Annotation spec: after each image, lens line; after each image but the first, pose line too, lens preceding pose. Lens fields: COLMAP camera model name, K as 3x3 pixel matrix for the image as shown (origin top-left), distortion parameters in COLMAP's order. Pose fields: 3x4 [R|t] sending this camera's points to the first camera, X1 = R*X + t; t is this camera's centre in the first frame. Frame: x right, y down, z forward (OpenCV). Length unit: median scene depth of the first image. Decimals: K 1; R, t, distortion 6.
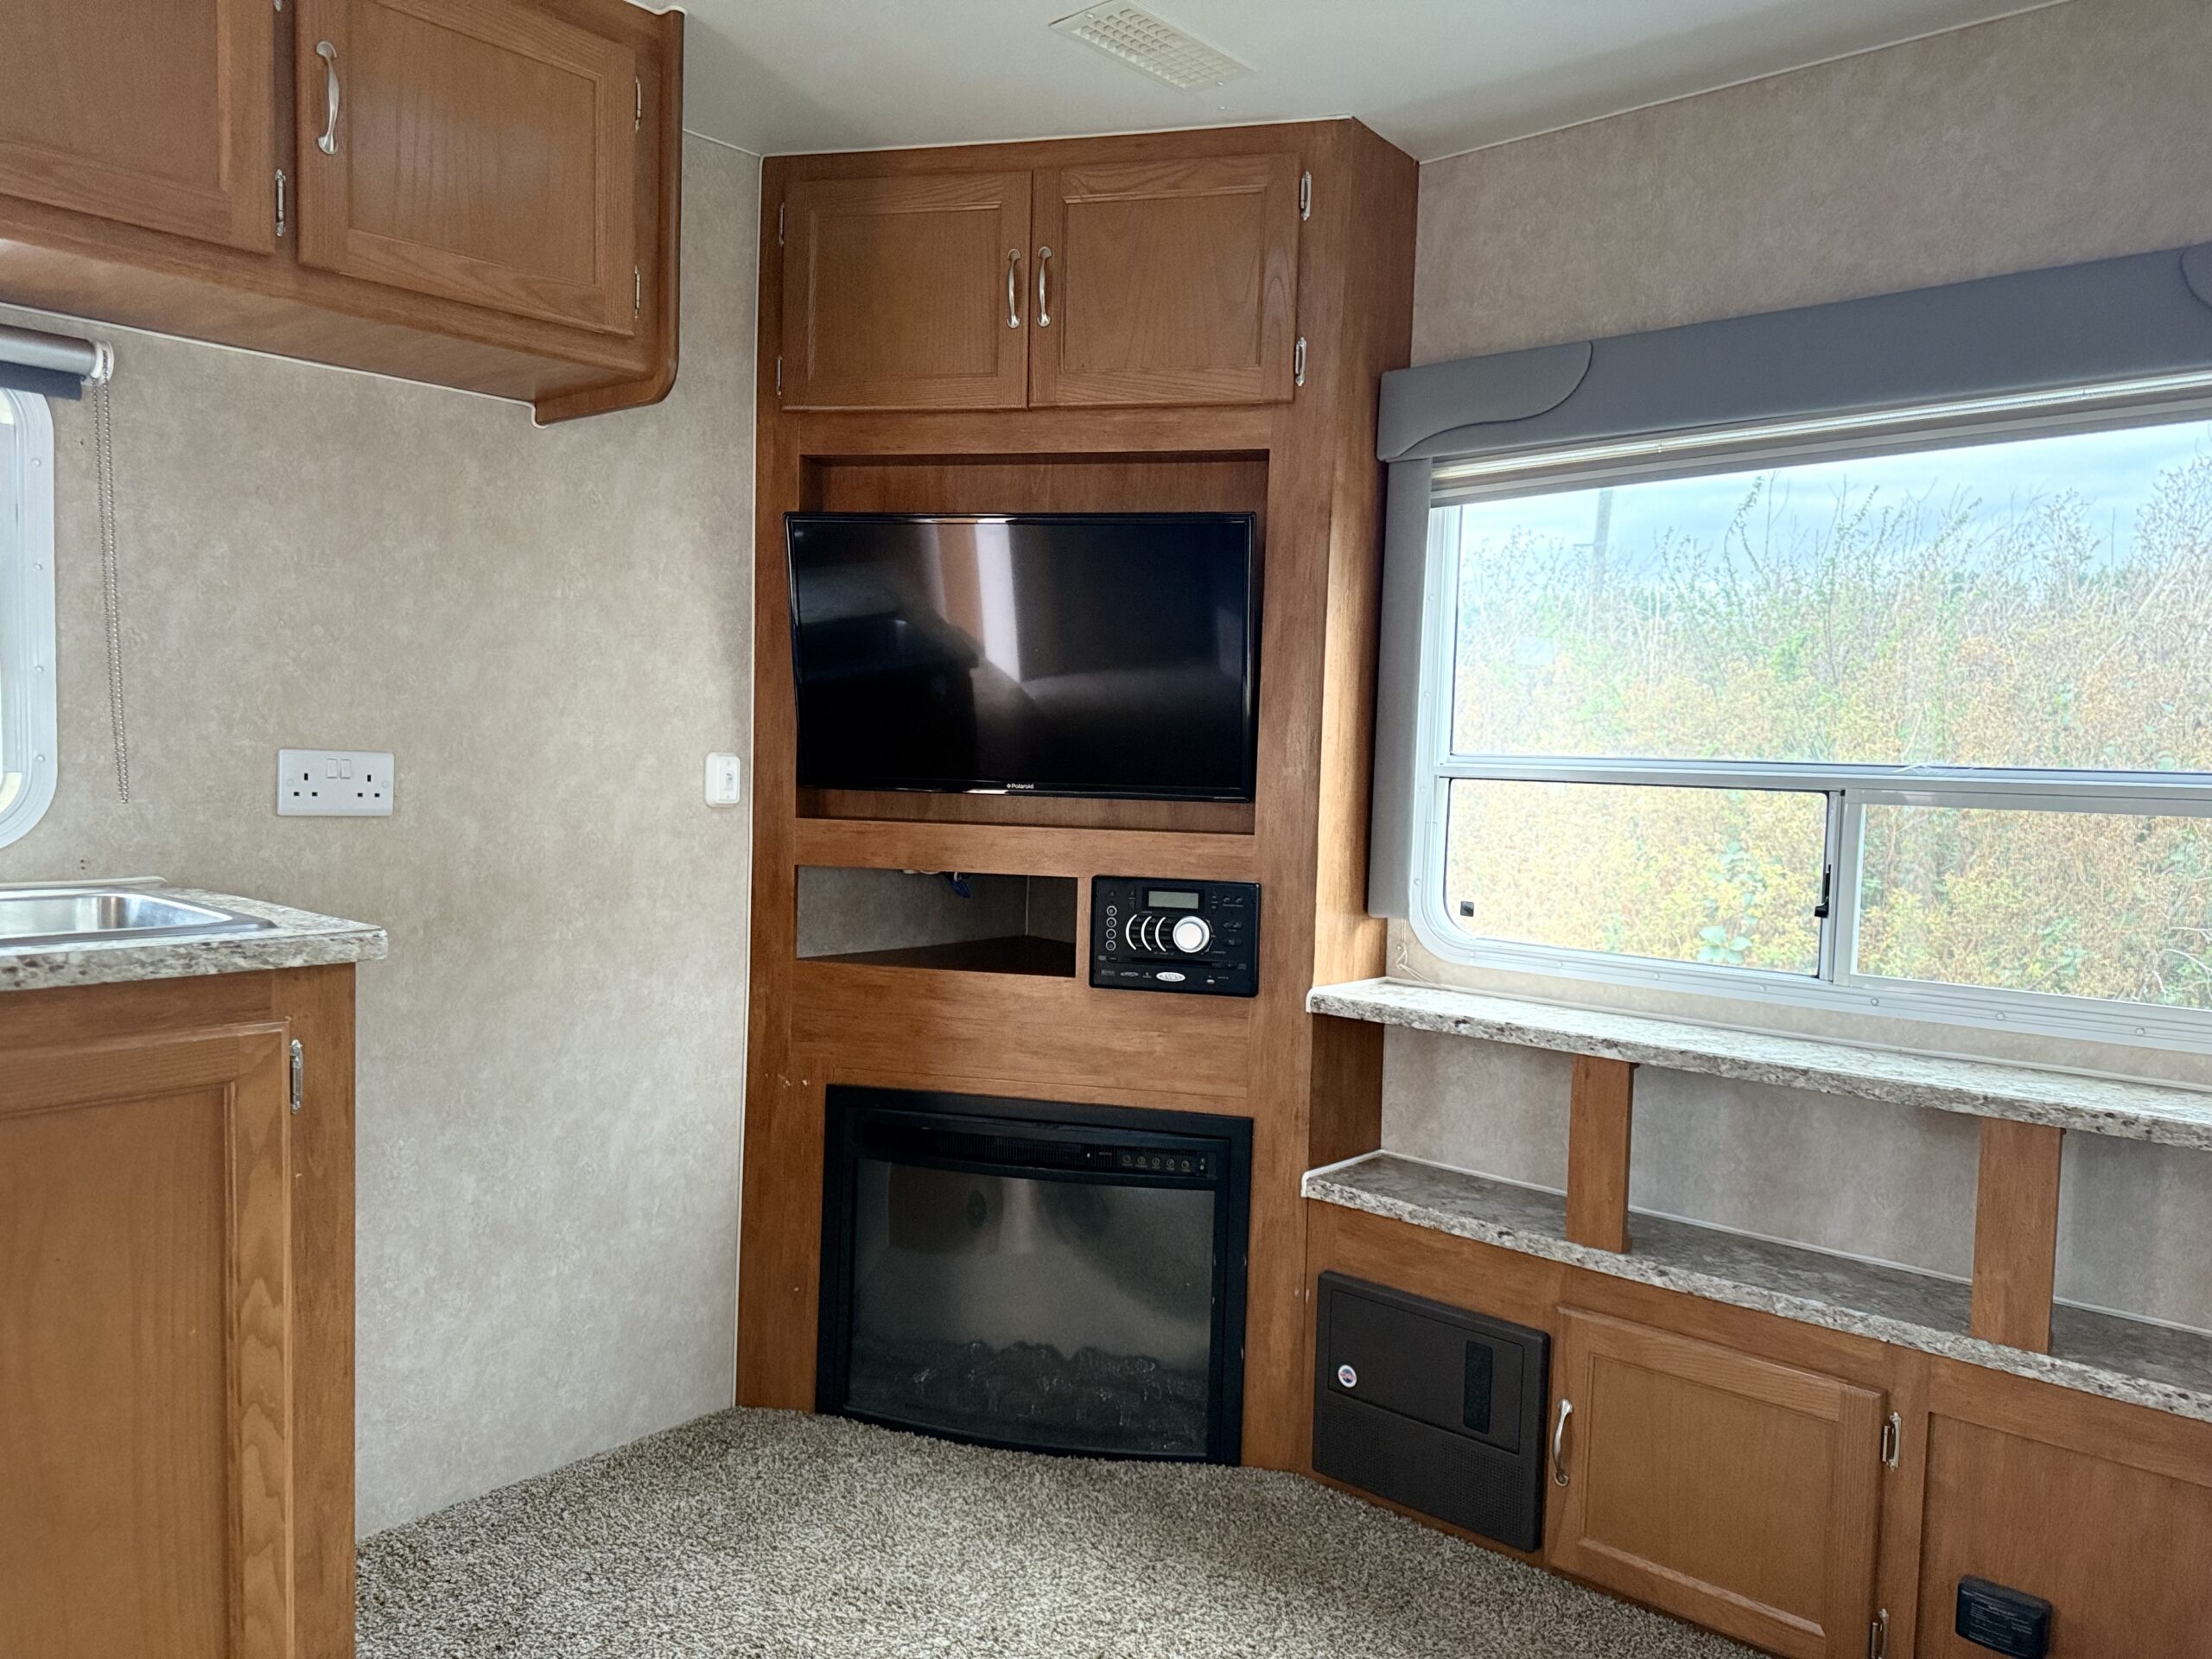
lens RADIAL K [[1582.2, 0, 1106.0], [0, 1582.2, 829.5], [0, 0, 1]] dist [0.093906, -0.096736]
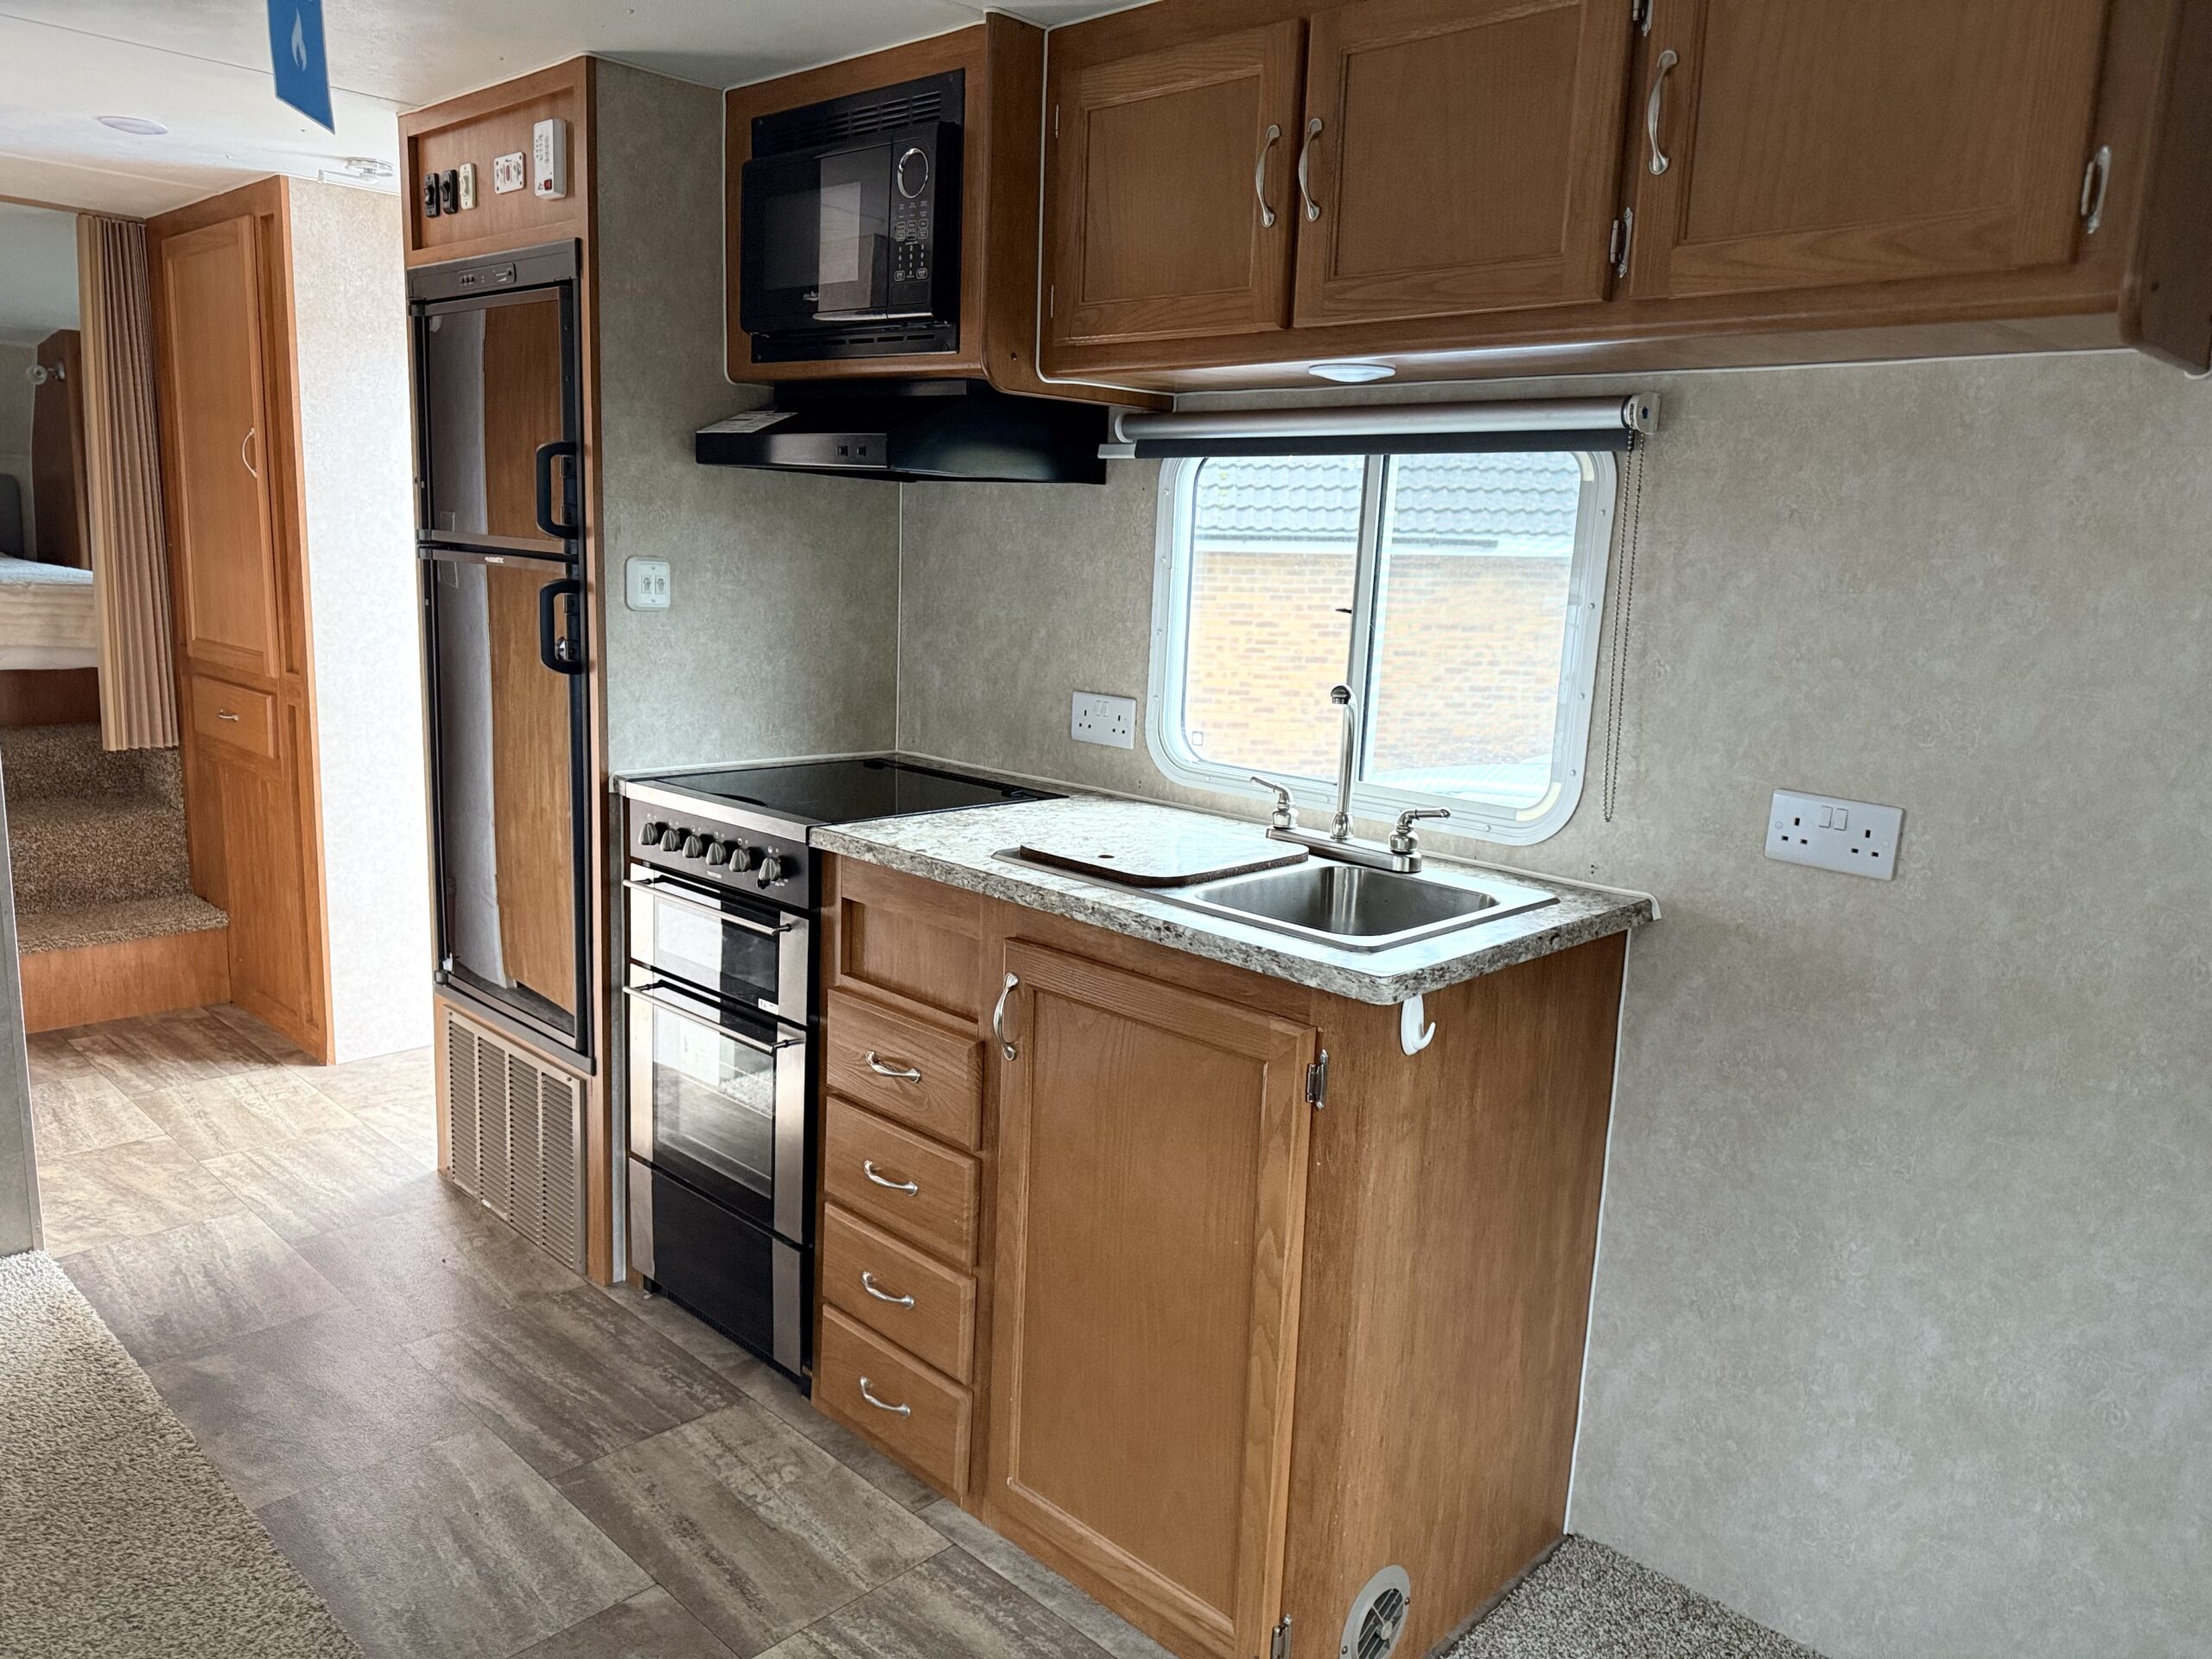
lens RADIAL K [[1598.0, 0, 1103.5], [0, 1598.0, 841.5], [0, 0, 1]] dist [0.094071, -0.091933]
pose [[-0.040521, 0.167905, -0.984970, 0.434589], [-0.096580, 0.980506, 0.171117, -0.140444], [0.994500, 0.102062, -0.023515, 0.614819]]
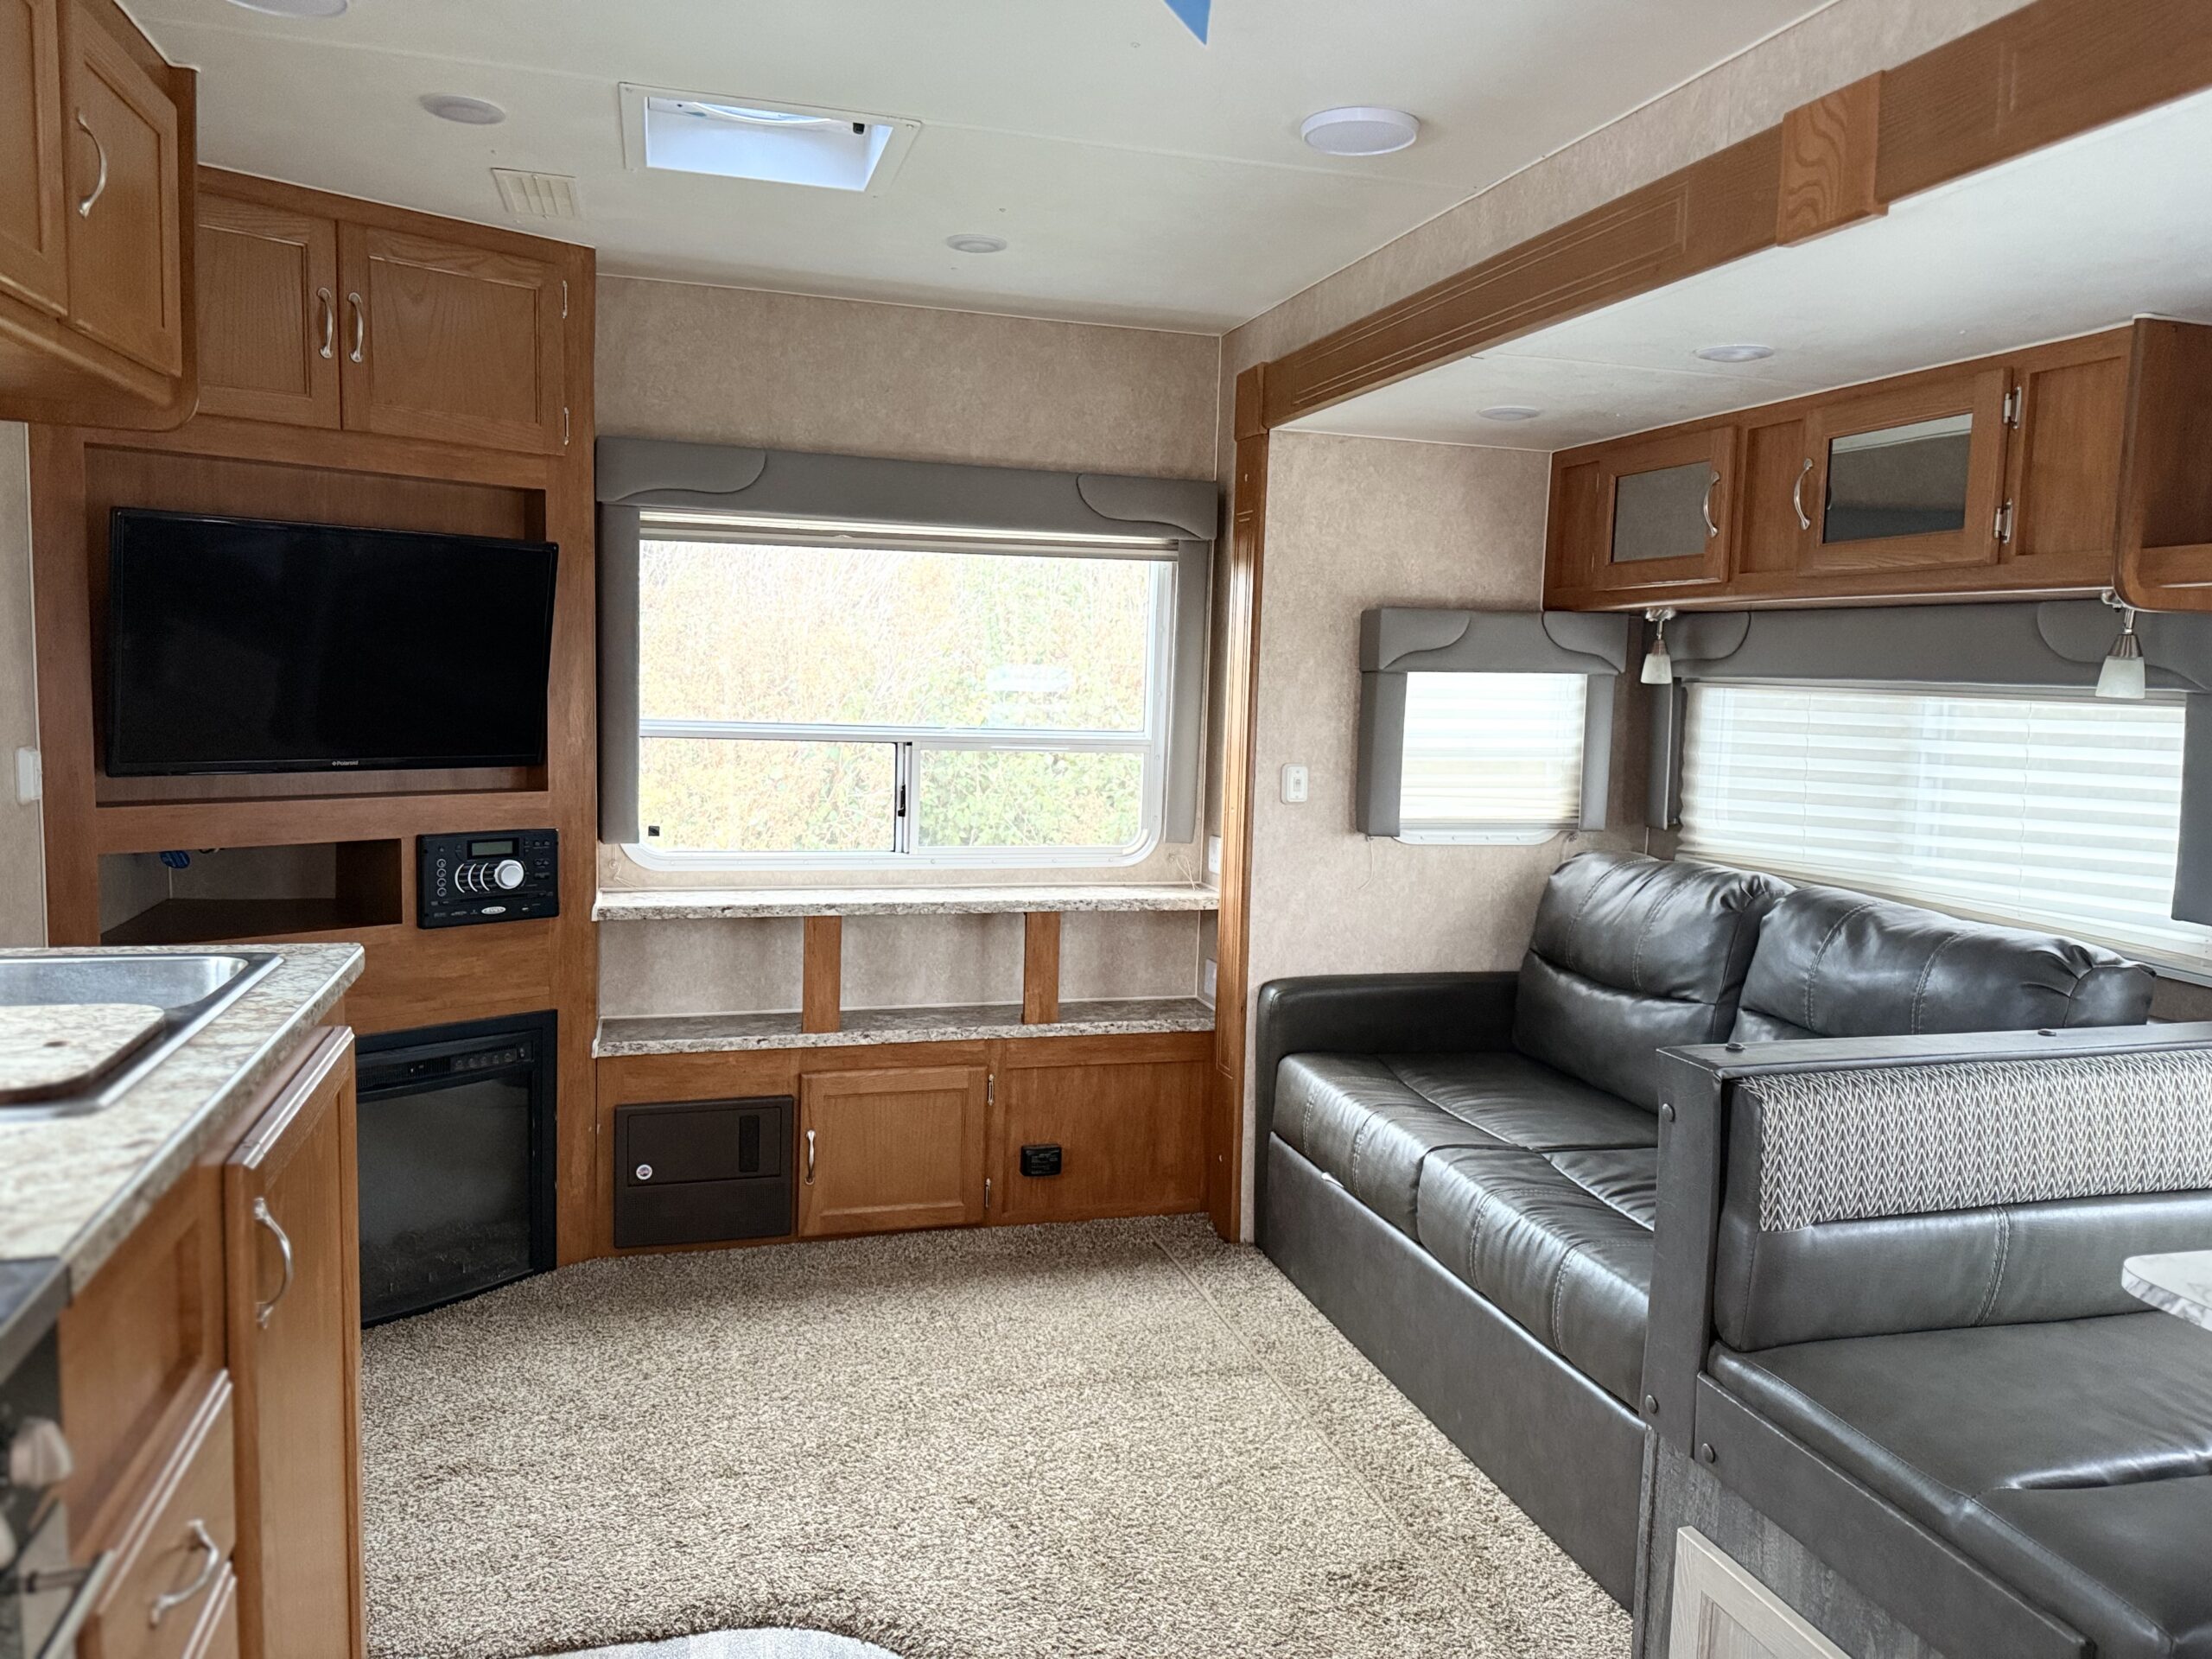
lens RADIAL K [[1582.2, 0, 1106.0], [0, 1582.2, 829.5], [0, 0, 1]] dist [0.093906, -0.096736]
pose [[0.538439, -0.099942, 0.836717, -0.801798], [0.027114, 0.994482, 0.101339, -0.090652], [-0.842228, -0.031878, 0.538178, -0.086715]]
